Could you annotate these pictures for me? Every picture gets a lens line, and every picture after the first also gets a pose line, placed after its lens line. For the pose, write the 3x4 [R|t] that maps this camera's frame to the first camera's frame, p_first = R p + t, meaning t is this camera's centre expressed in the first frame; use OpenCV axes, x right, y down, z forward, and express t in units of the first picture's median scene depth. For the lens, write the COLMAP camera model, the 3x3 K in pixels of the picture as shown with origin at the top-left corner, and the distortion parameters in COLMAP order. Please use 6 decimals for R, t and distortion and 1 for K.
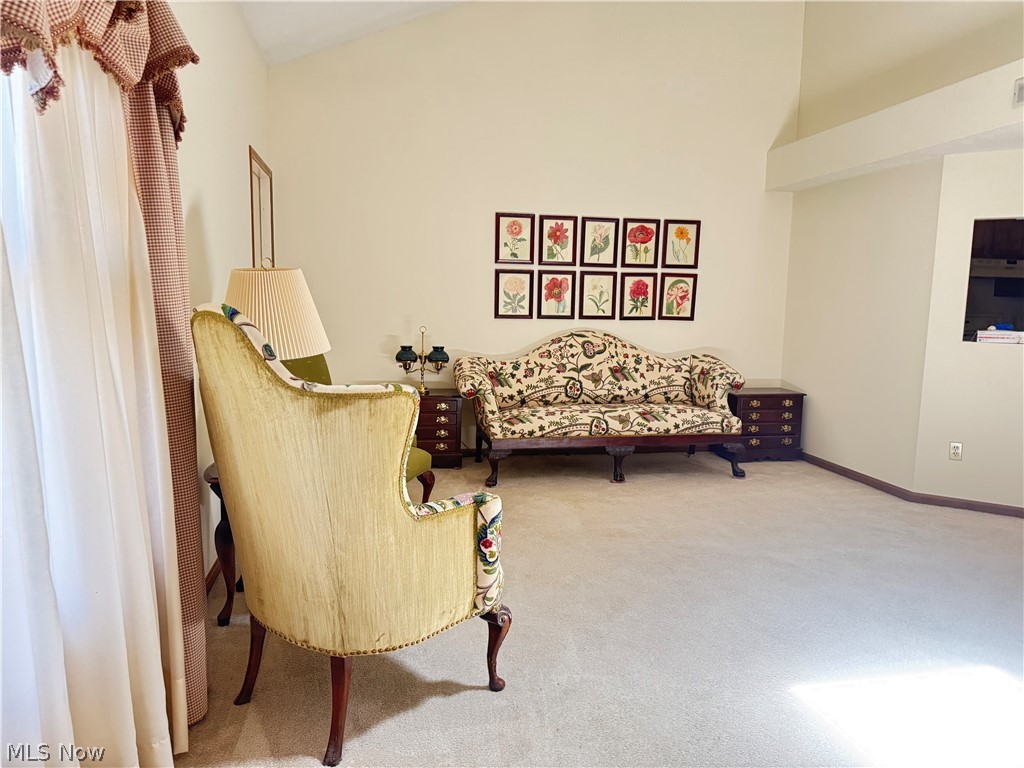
lens RADIAL K [[696.8, 0, 509.5], [0, 696.8, 392.2], [0, 0, 1]] dist [0.102194, -0.000775]
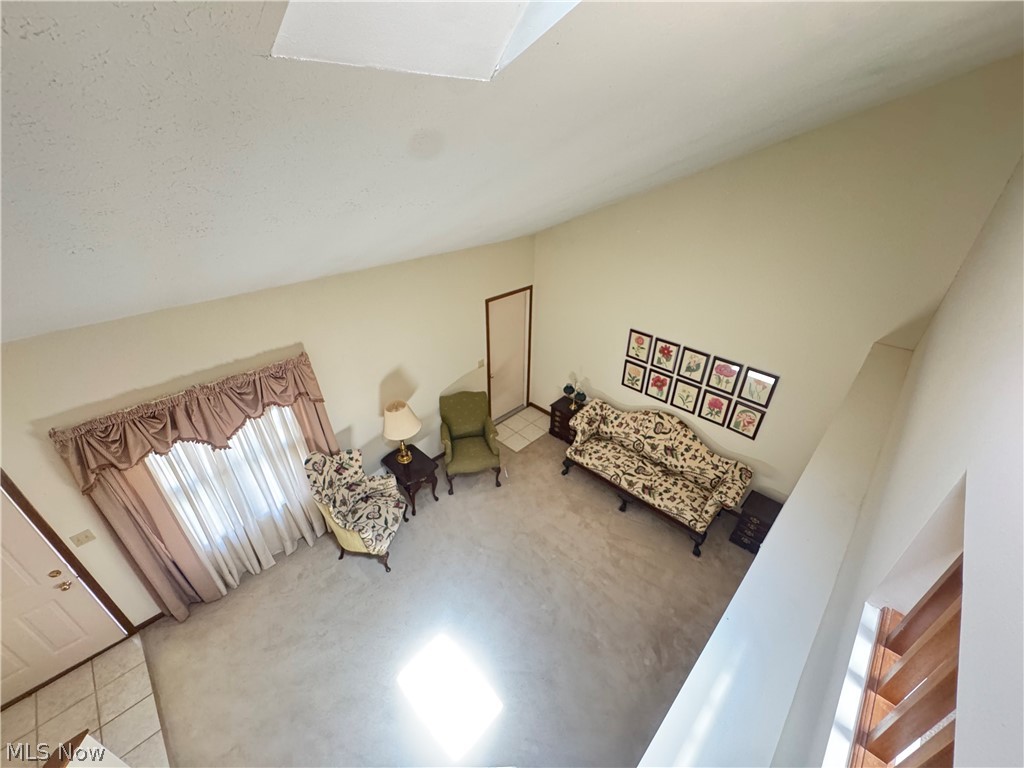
lens RADIAL K [[414.2, 0, 512.0], [0, 414.2, 384.0], [0, 0, 1]] dist [-0.003273, -0.000268]
pose [[0.558690, 0.411566, -0.720055, 0.553171], [-0.099775, 0.895235, 0.434280, -0.516731], [0.823353, -0.170784, 0.541223, 0.235377]]
